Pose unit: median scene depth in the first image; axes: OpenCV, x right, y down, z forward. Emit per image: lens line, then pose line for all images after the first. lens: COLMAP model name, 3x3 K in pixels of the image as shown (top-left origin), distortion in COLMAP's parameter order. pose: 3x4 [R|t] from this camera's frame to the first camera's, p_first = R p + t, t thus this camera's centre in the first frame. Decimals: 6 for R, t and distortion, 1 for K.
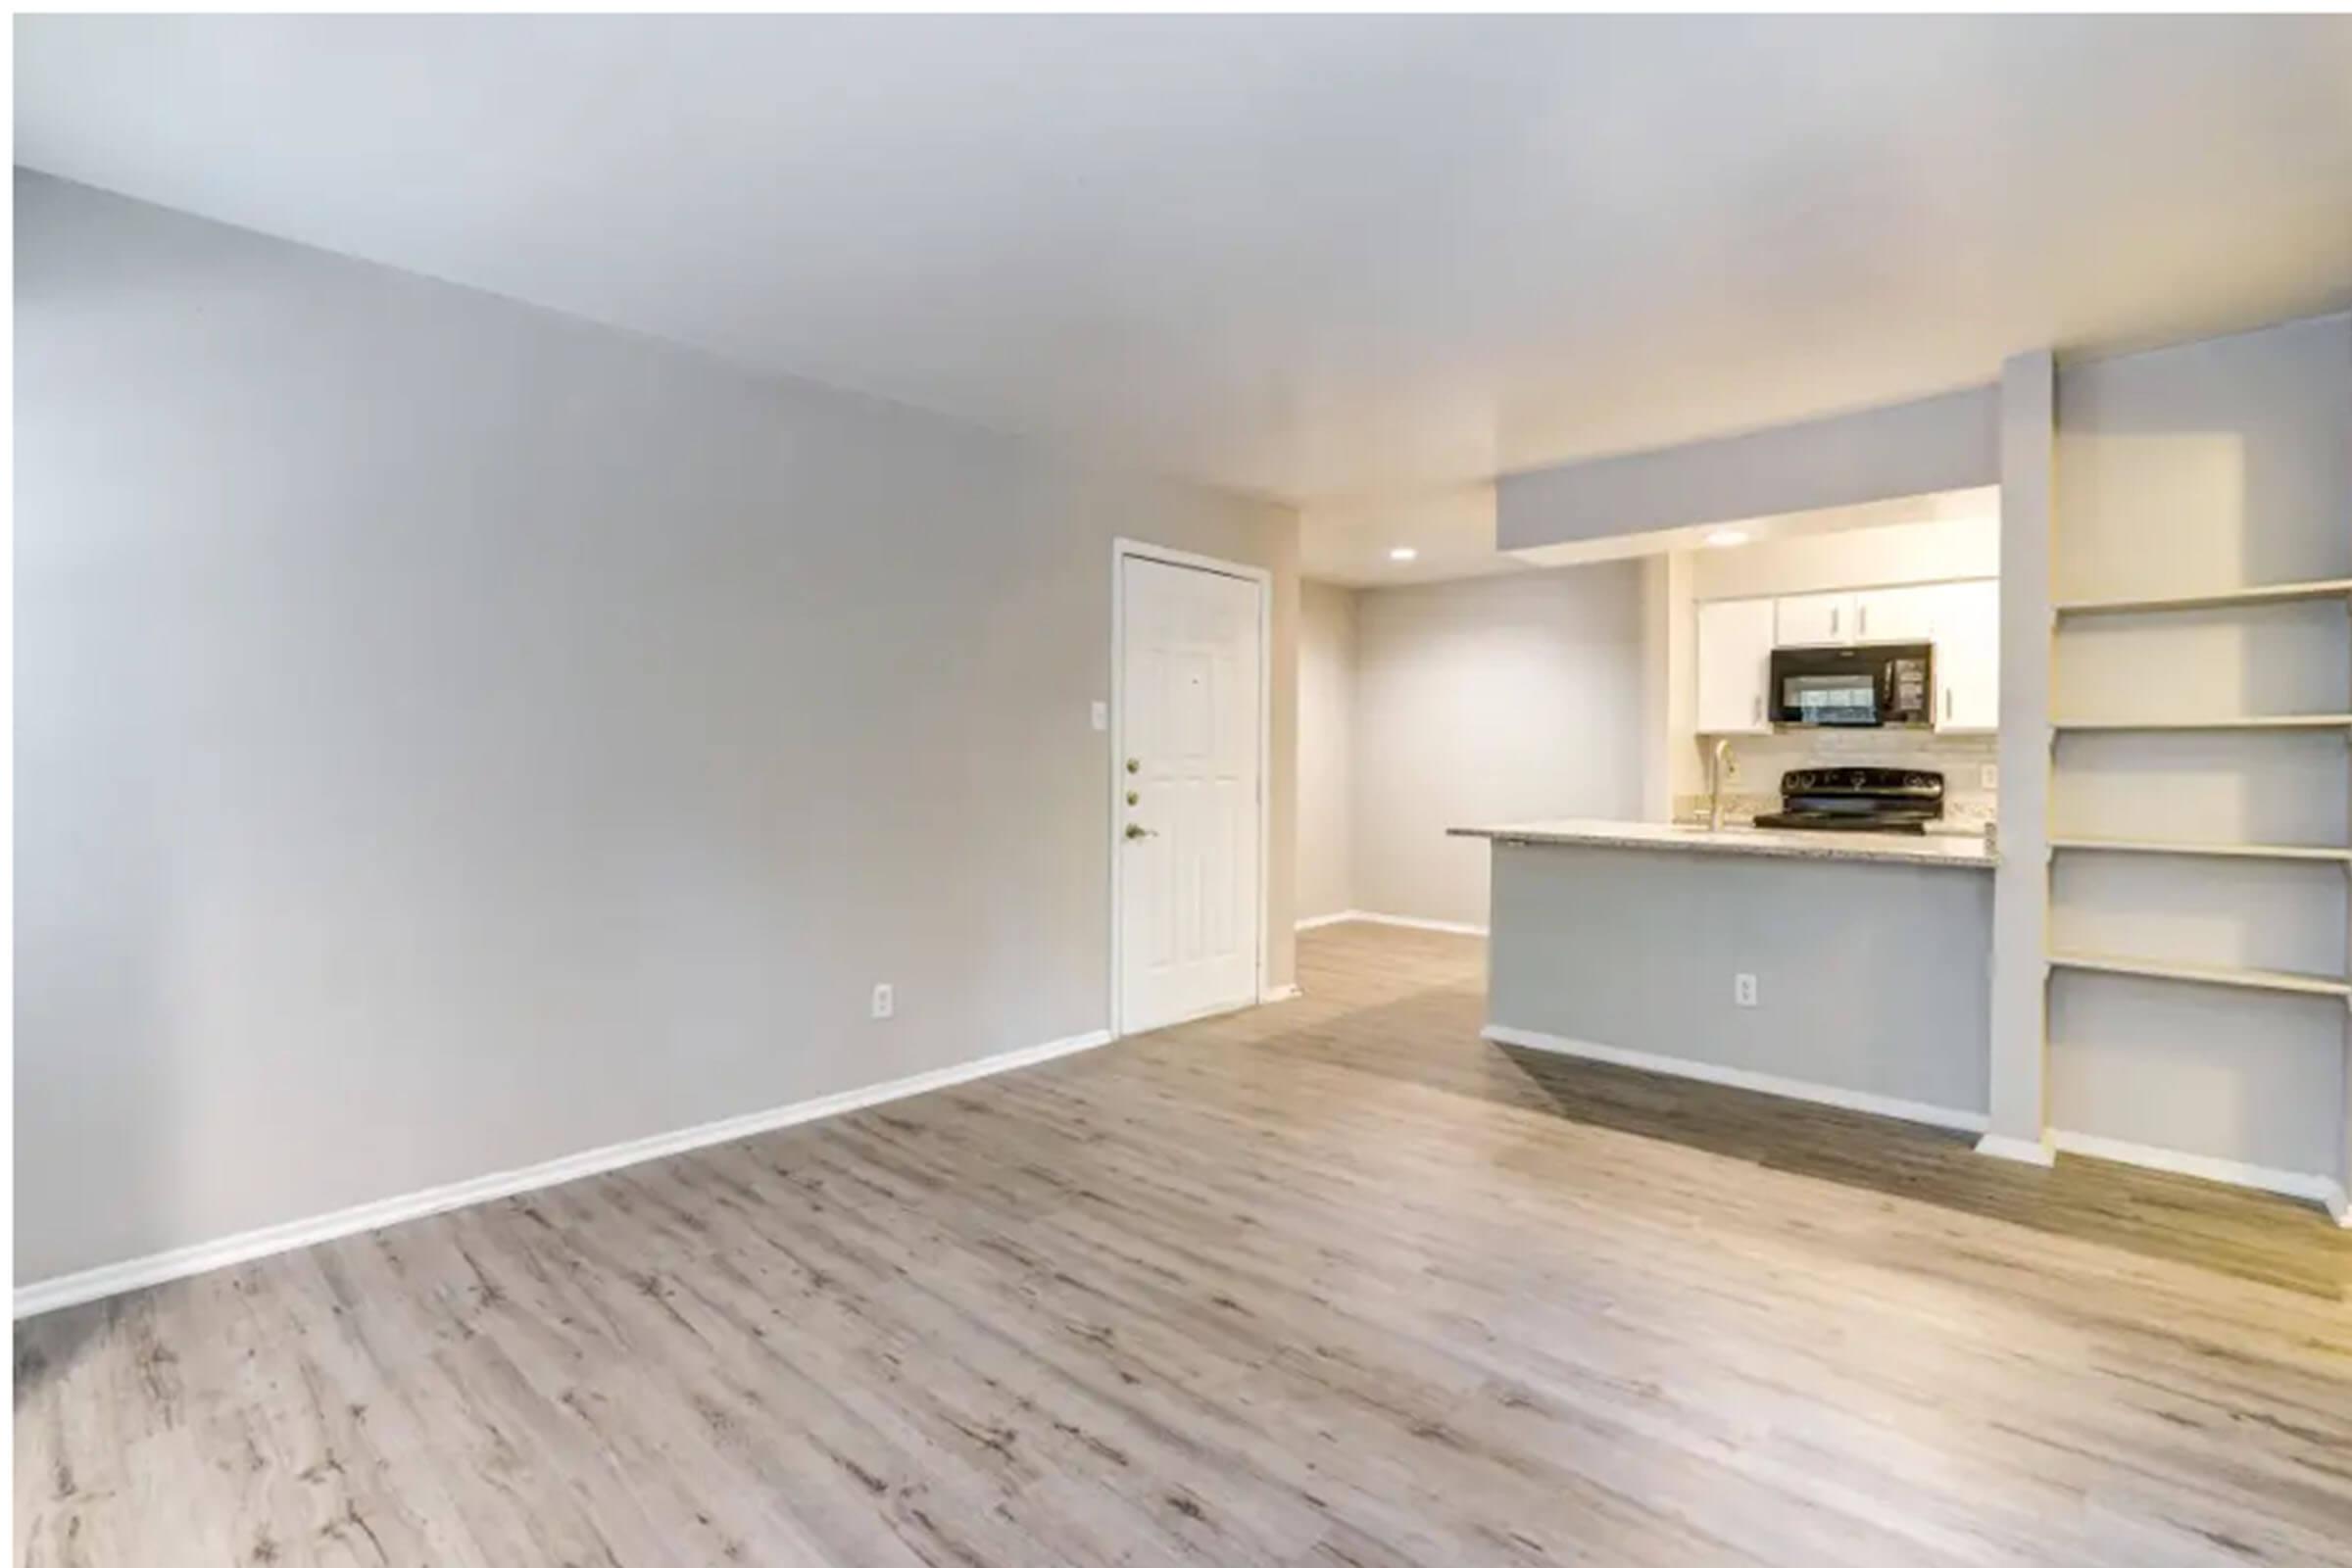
lens RADIAL K [[1072.1, 0, 1182.9], [0, 1072.1, 780.9], [0, 0, 1]] dist [-0.017821, 0.001493]
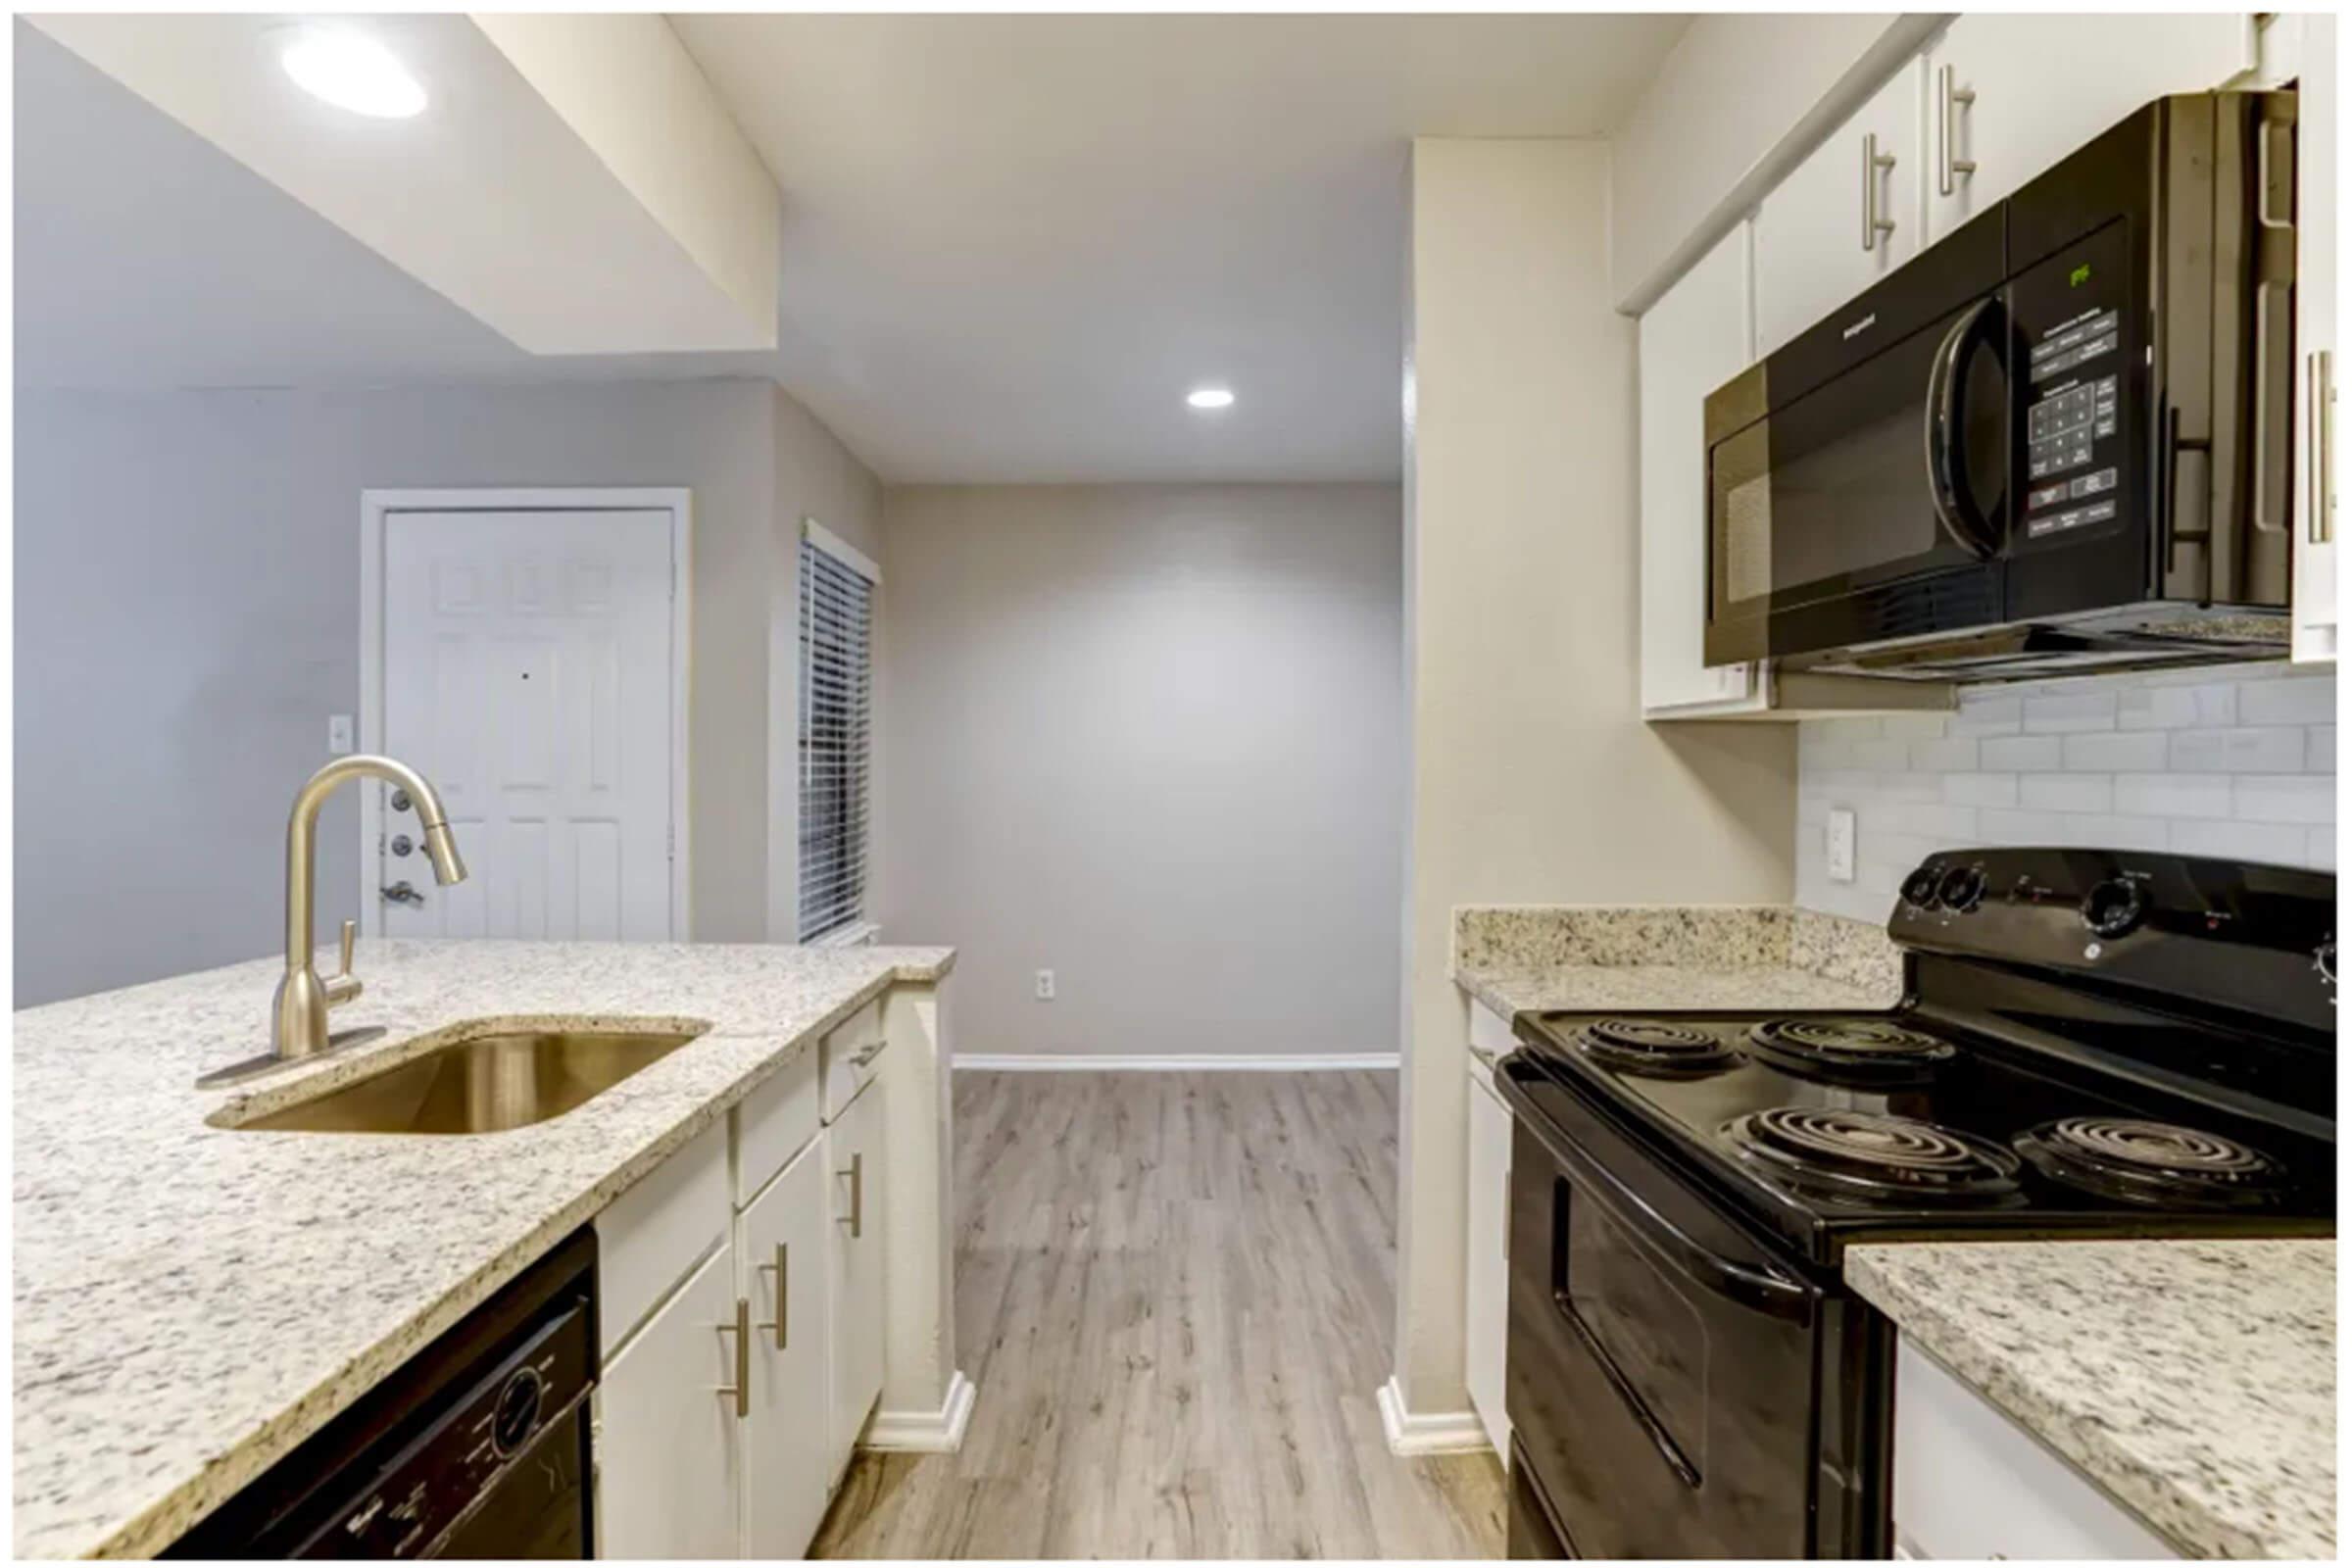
lens RADIAL K [[1072.1, 0, 1183.9], [0, 1072.1, 764.9], [0, 0, 1]] dist [-0.017821, 0.001493]
pose [[0.687559, 0.011100, -0.726044, 0.835751], [-0.002744, 0.999916, 0.012690, -0.048817], [0.726123, -0.006733, 0.687532, 0.887697]]
